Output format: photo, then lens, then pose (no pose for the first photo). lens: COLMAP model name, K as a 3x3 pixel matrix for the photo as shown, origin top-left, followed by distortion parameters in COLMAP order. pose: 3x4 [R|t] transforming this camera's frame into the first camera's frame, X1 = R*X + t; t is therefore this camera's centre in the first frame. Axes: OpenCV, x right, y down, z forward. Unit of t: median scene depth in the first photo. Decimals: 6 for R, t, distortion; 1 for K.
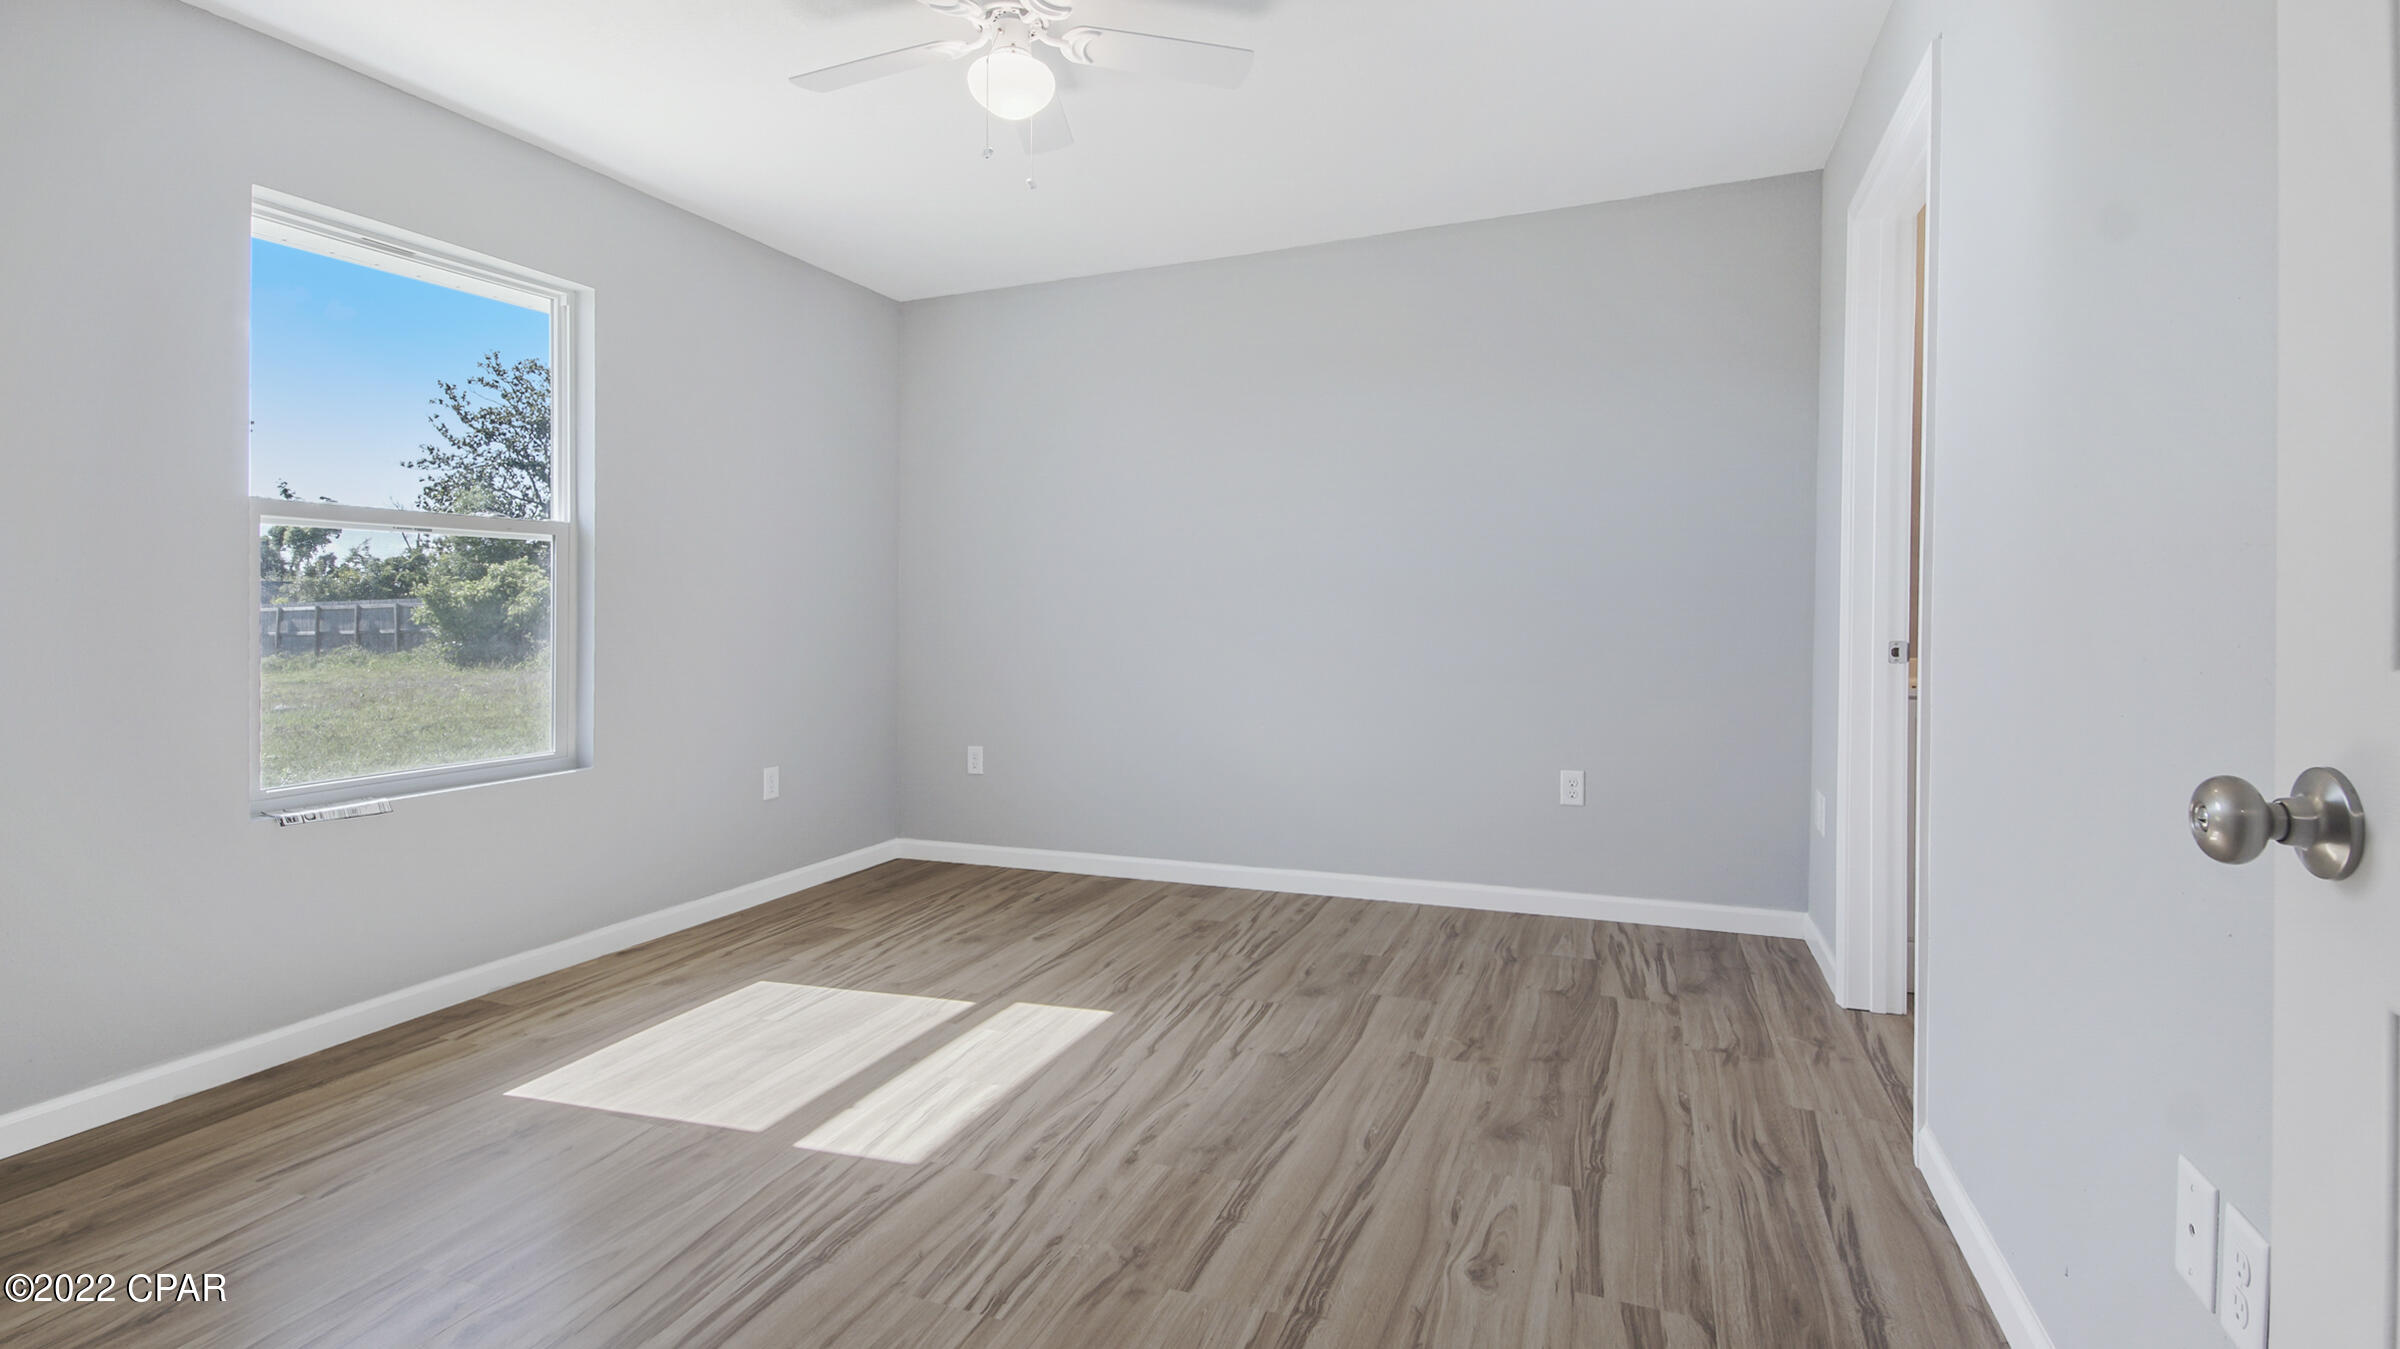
lens RADIAL K [[1083.8, 0, 1189.3], [0, 1083.8, 661.8], [0, 0, 1]] dist [0.014252, -0.005477]
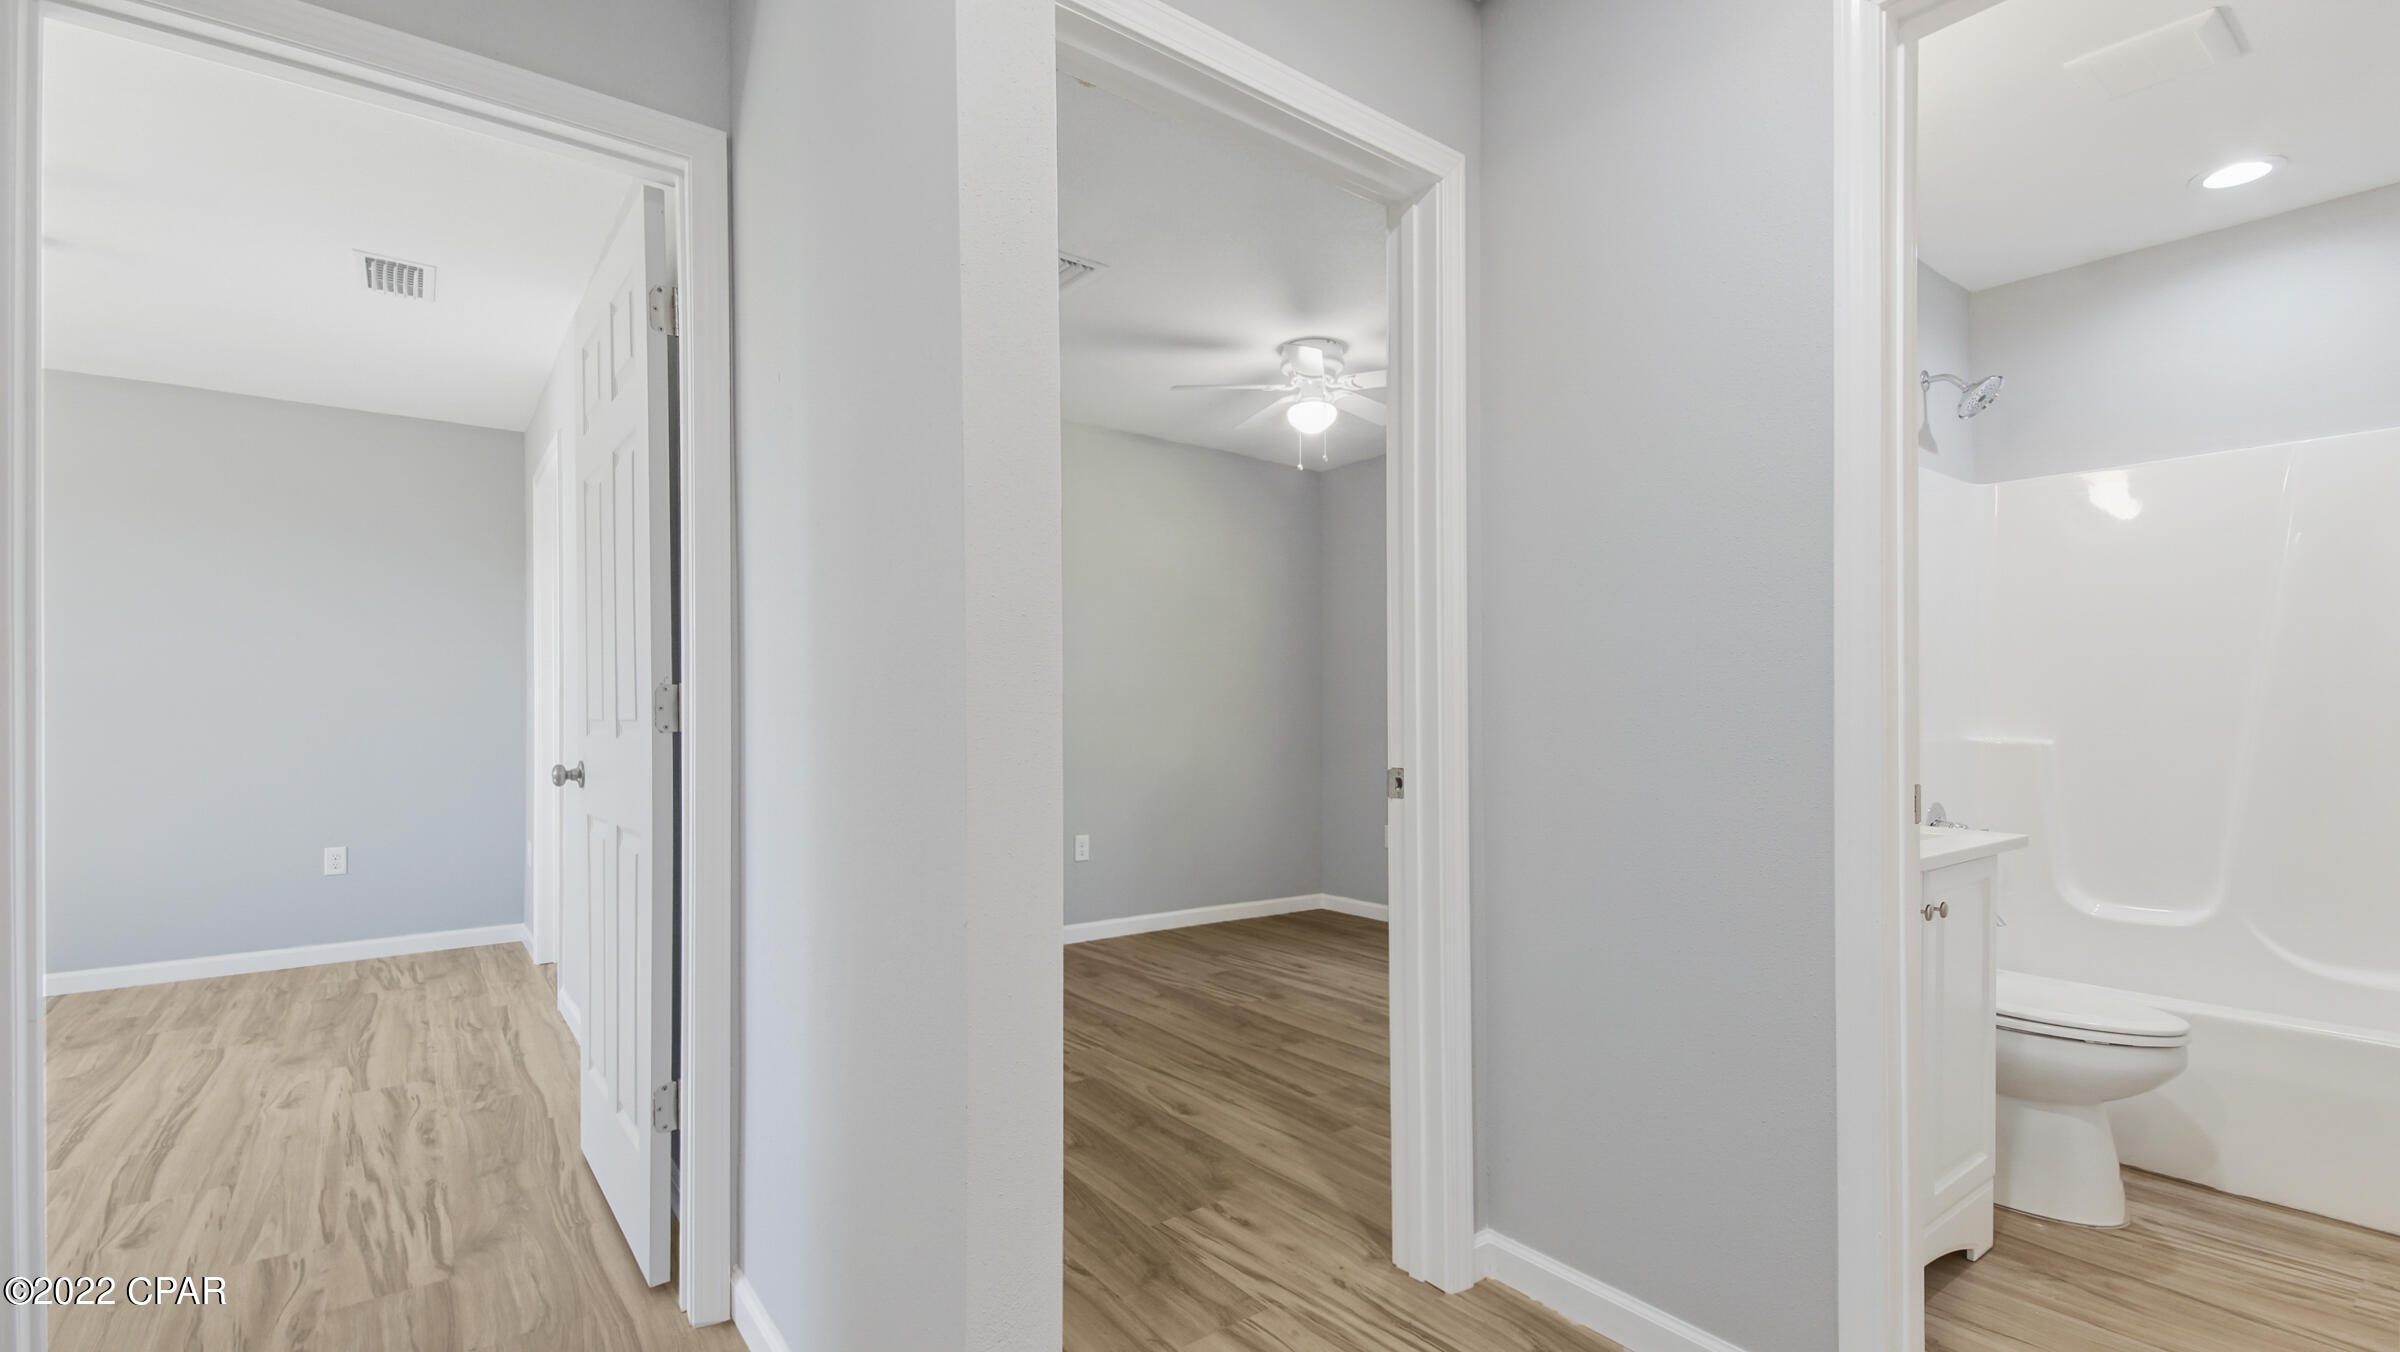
lens RADIAL K [[1083.8, 0, 1180.2], [0, 1083.8, 691.0], [0, 0, 1]] dist [0.014252, -0.005477]
pose [[0.529411, 0.014670, 0.848239, -0.317839], [0.048983, 0.997654, -0.047826, 0.036742], [-0.846950, 0.066869, 0.527450, -0.796876]]
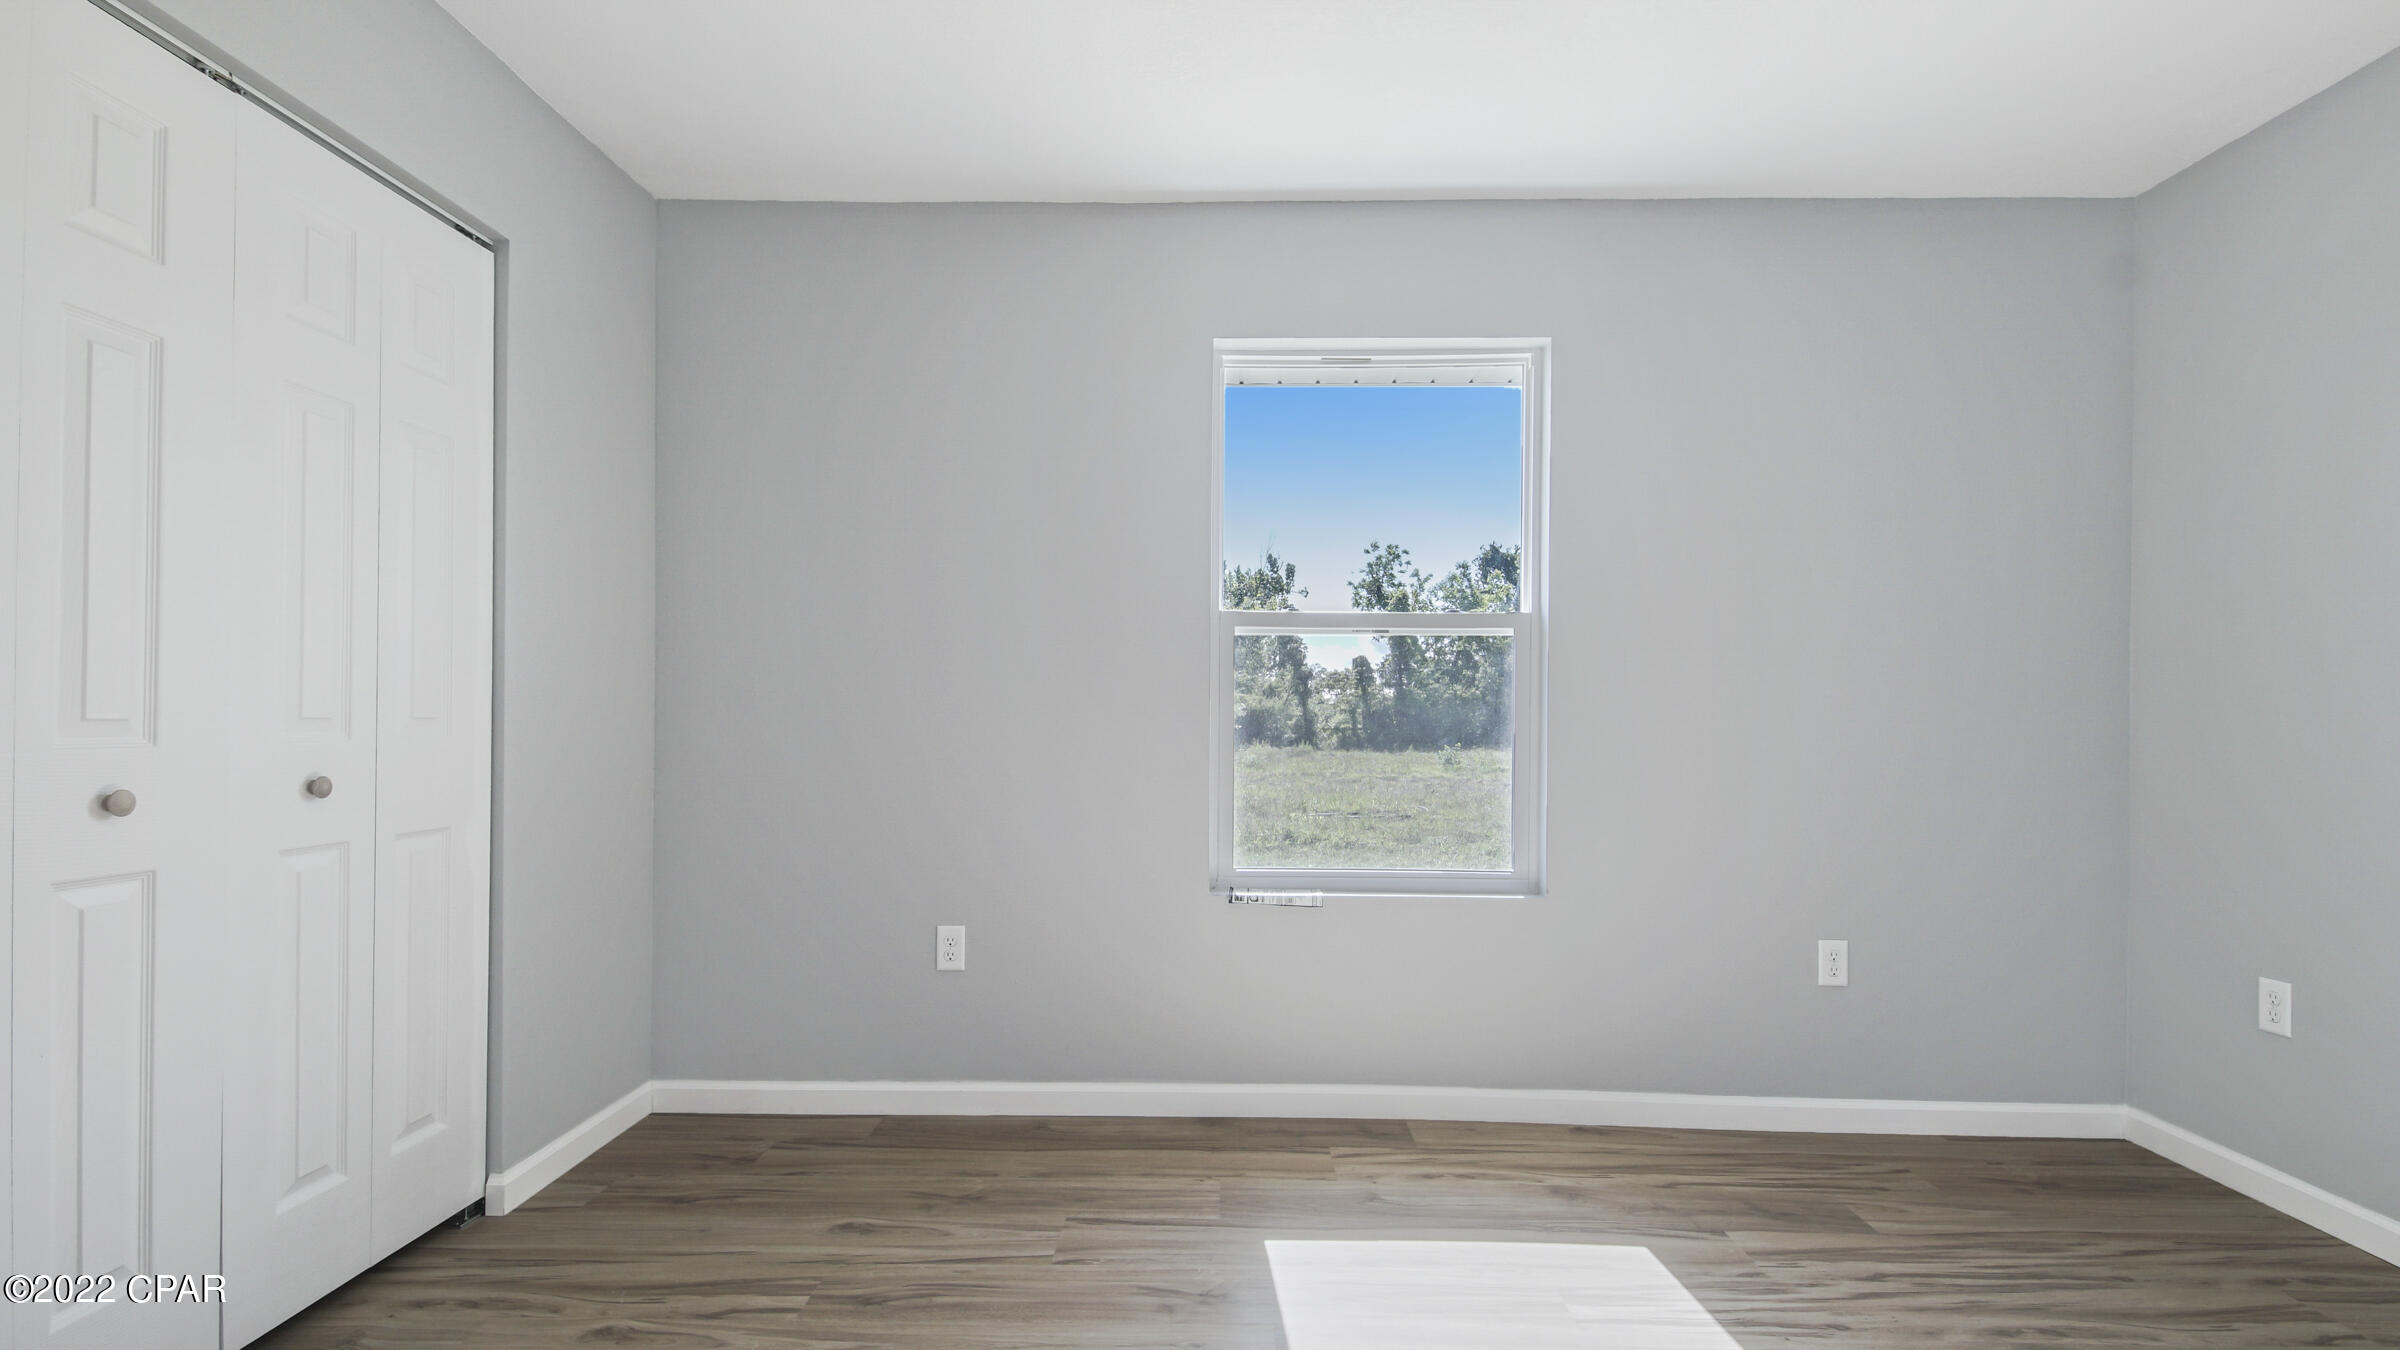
lens RADIAL K [[1083.8, 0, 1200.2], [0, 1083.8, 694.6], [0, 0, 1]] dist [0.014252, -0.005477]
pose [[0.363436, 0.004569, -0.931608, 0.184452], [-0.056776, 0.998238, -0.017254, -0.039704], [0.929887, 0.059164, 0.363055, 0.545447]]
